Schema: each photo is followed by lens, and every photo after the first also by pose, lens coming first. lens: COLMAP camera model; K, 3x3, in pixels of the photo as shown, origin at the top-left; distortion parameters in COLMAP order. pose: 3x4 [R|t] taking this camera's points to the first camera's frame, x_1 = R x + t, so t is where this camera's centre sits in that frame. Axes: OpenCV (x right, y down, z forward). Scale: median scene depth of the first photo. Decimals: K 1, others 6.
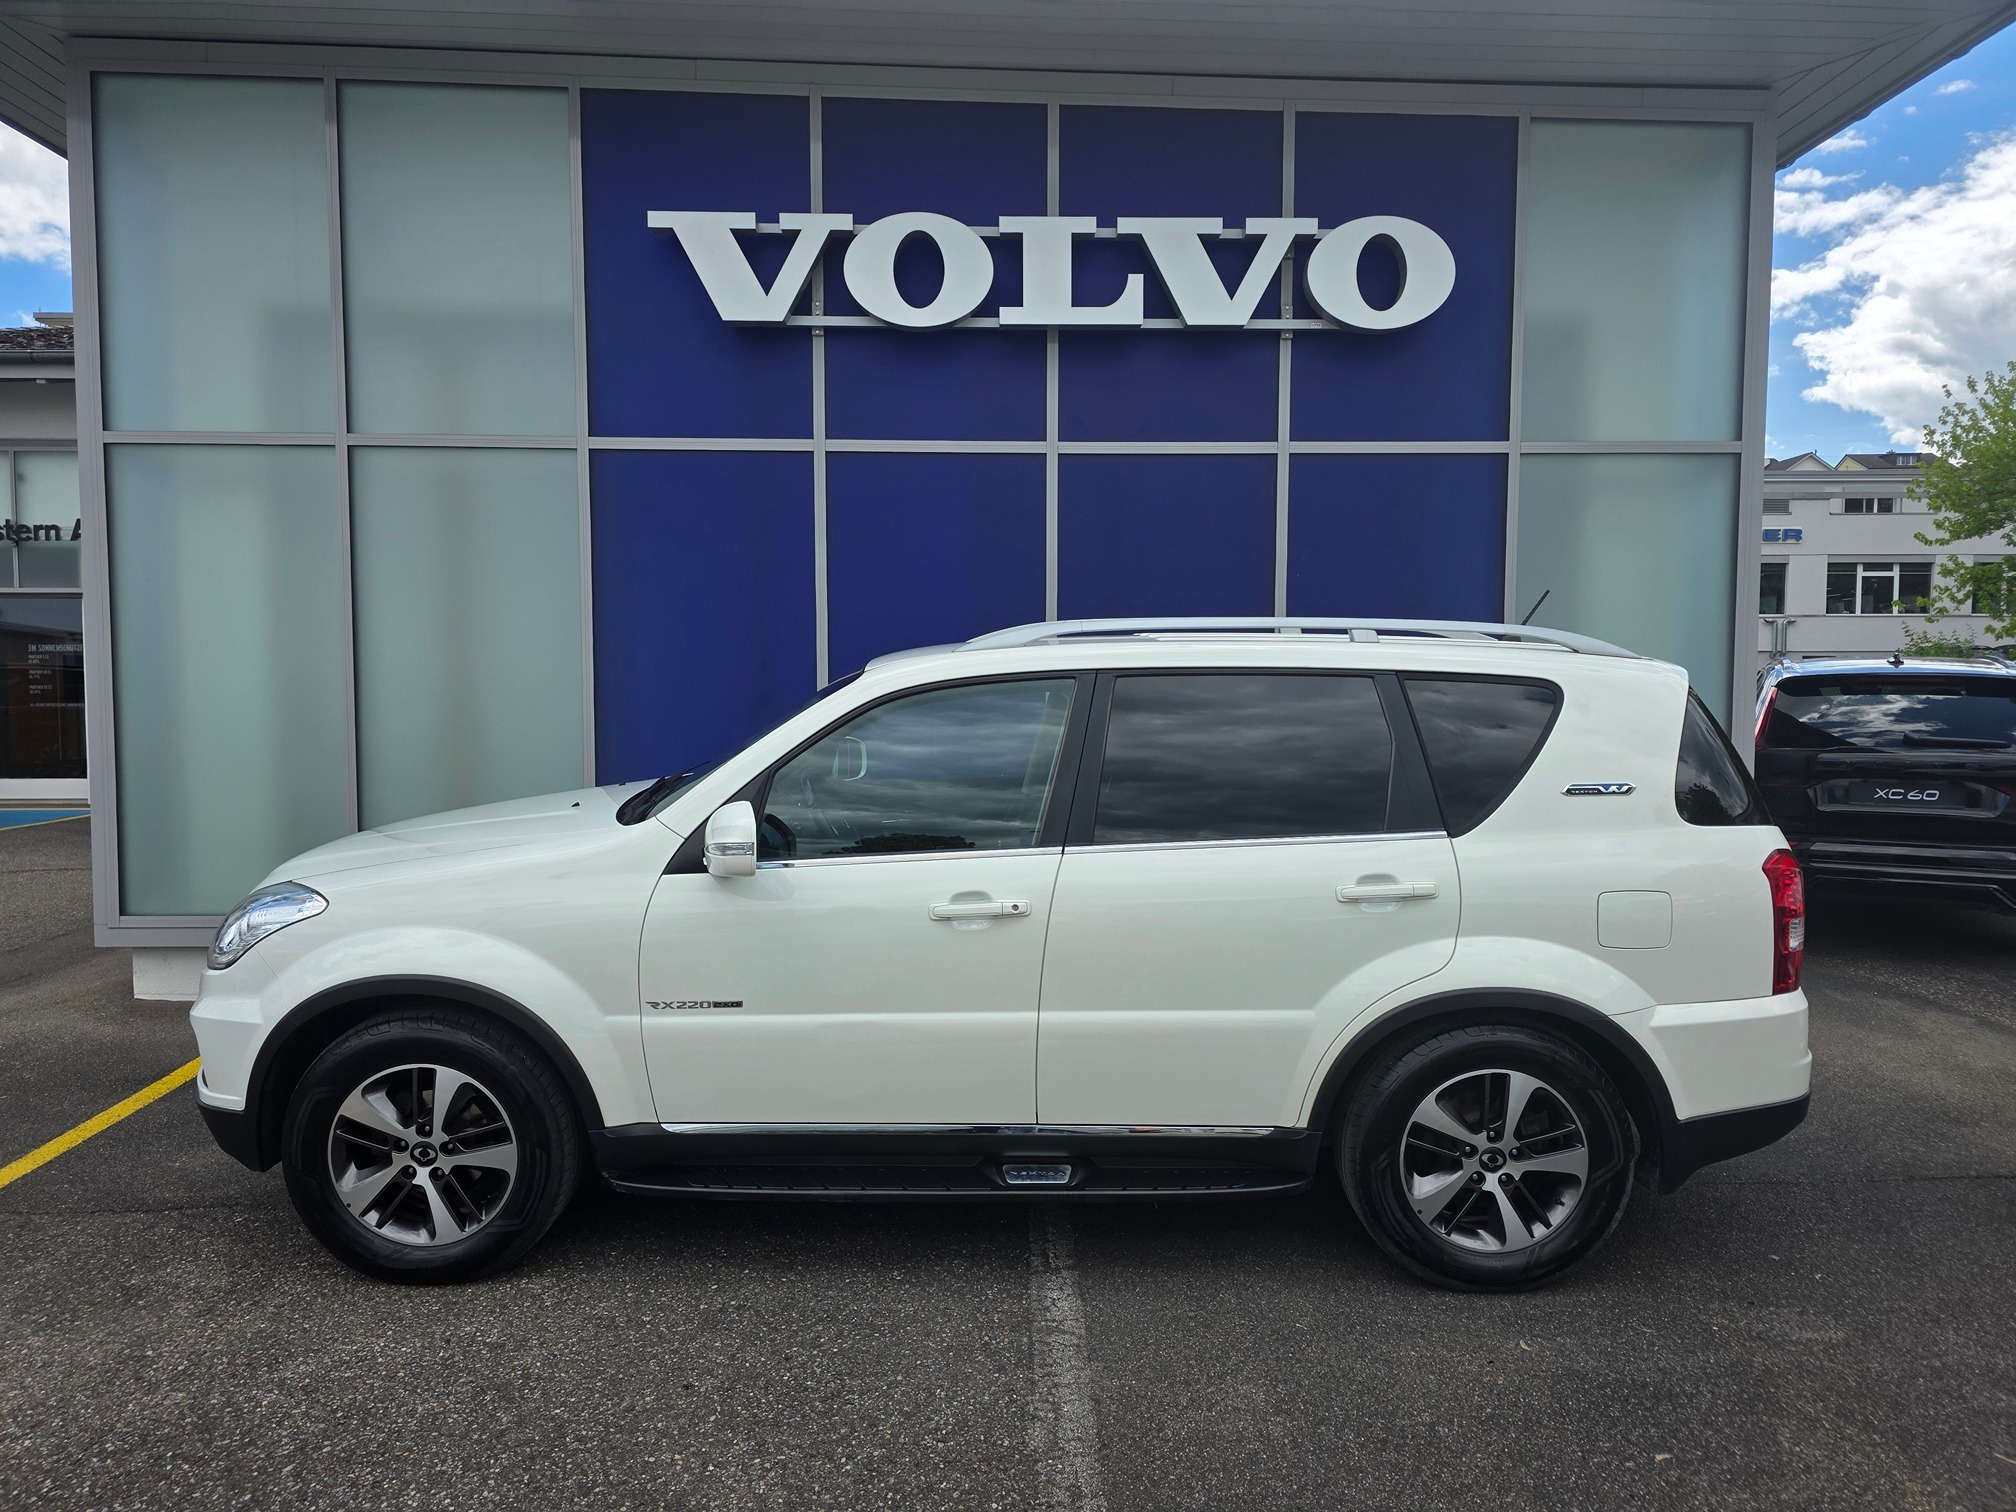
lens RADIAL K [[1345.1, 0, 1009.5], [0, 1345.1, 768.7], [0, 0, 1]] dist [0.051908, -0.041331]
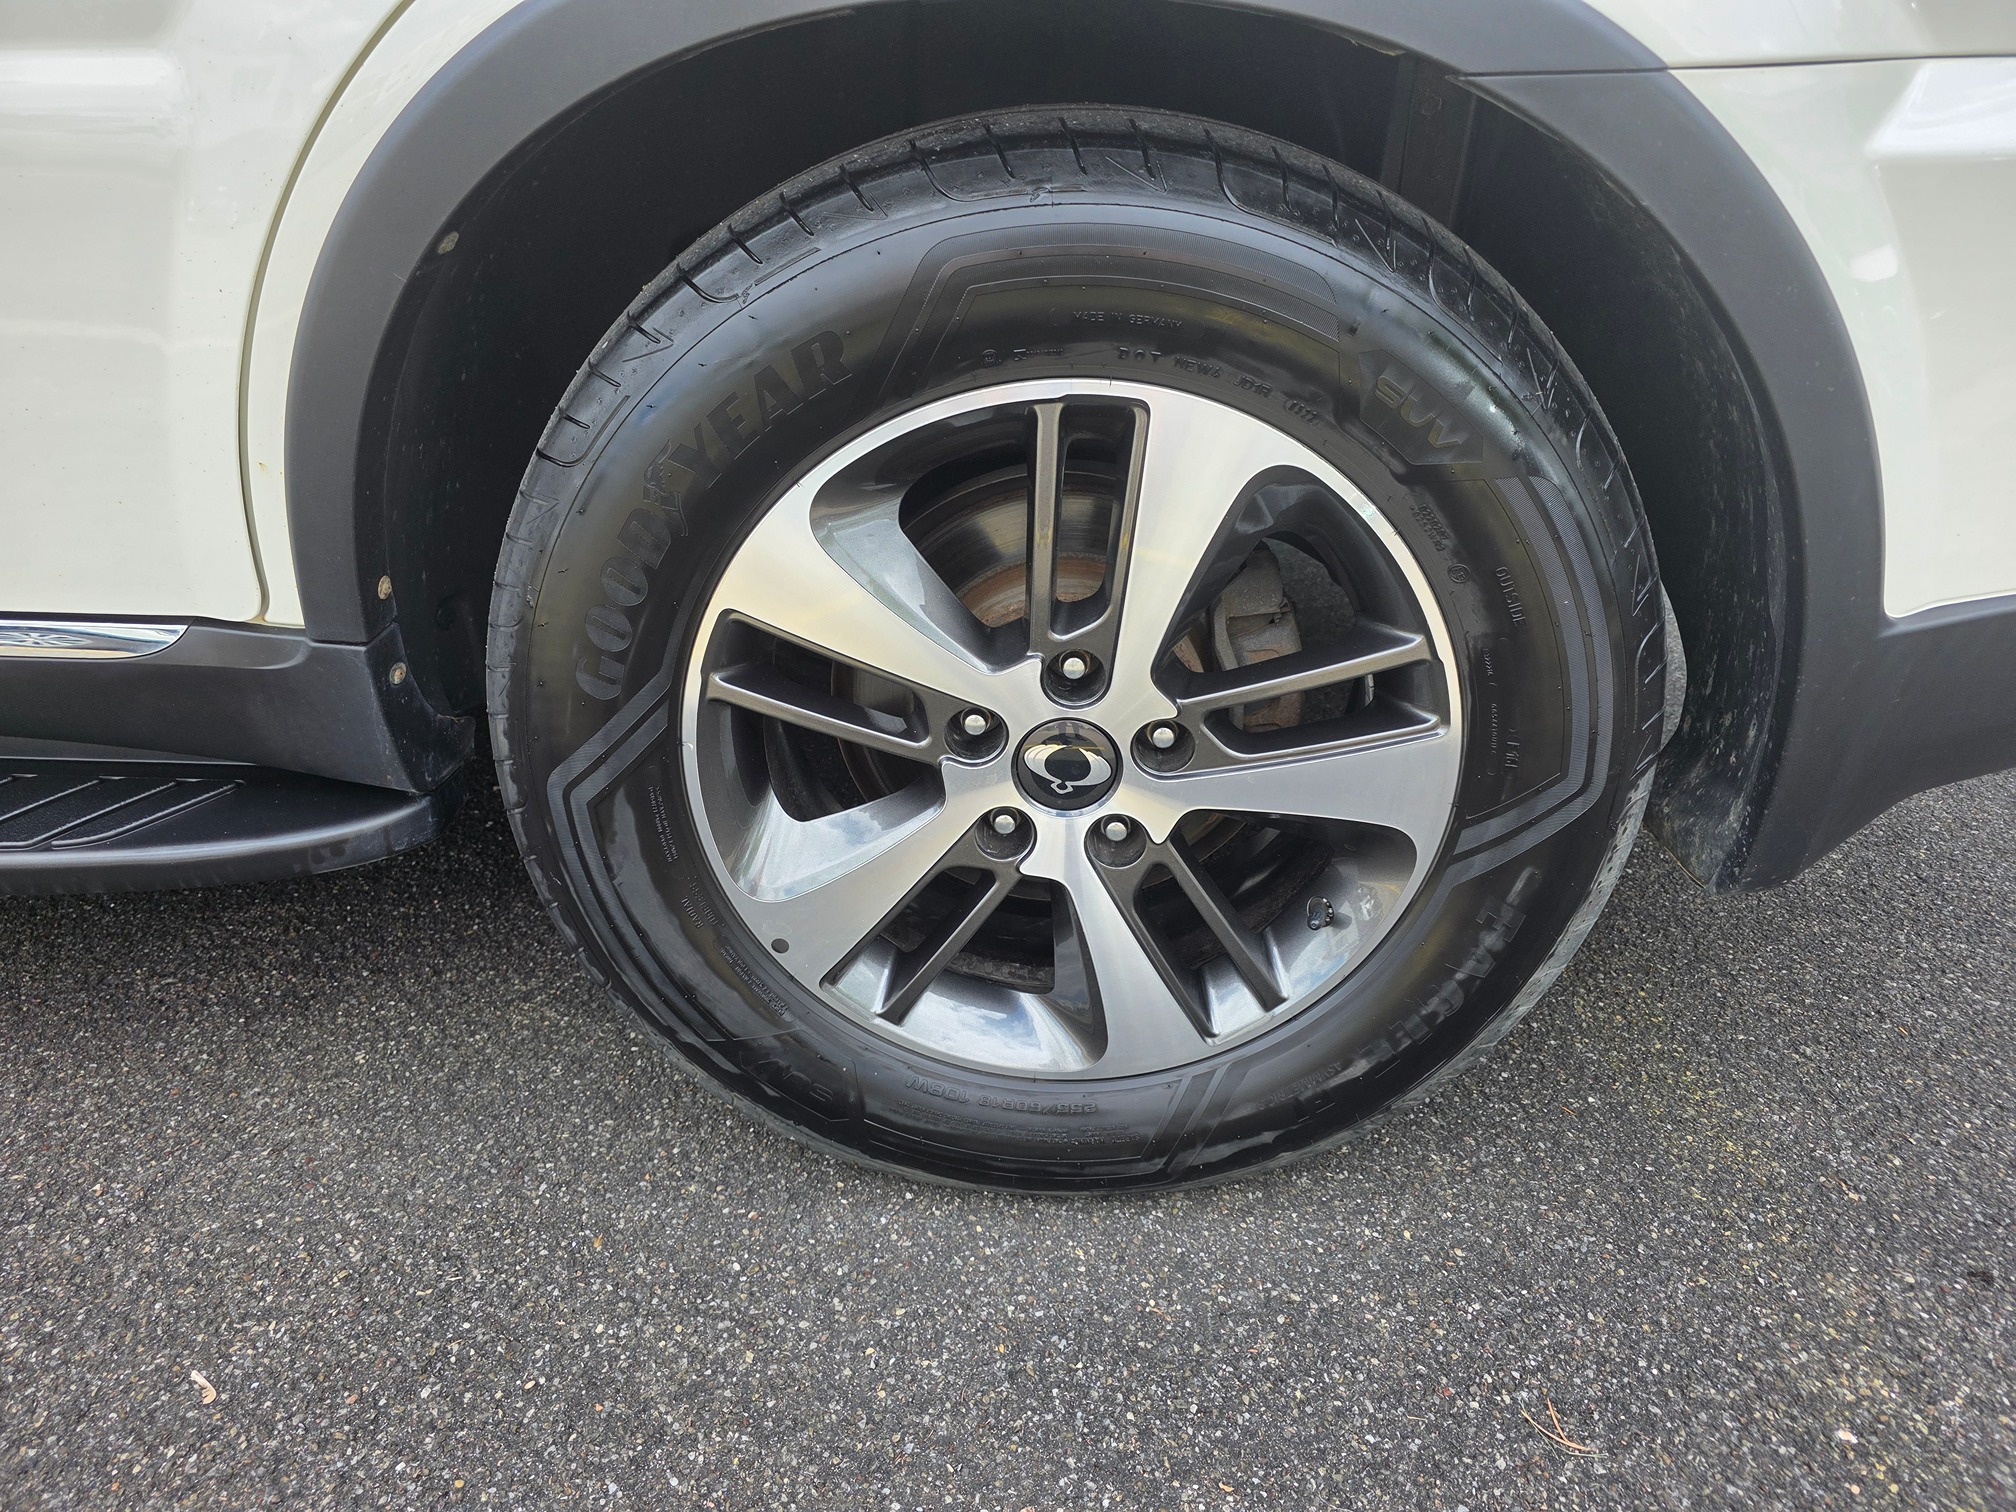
lens RADIAL K [[1352.8, 0, 983.9], [0, 1352.8, 757.1], [0, 0, 1]] dist [0.051685, -0.041176]
pose [[0.999387, 0.024309, -0.025212, 0.346957], [-0.012884, 0.924590, 0.380745, 0.193670], [0.032566, -0.380187, 0.924336, 0.774034]]
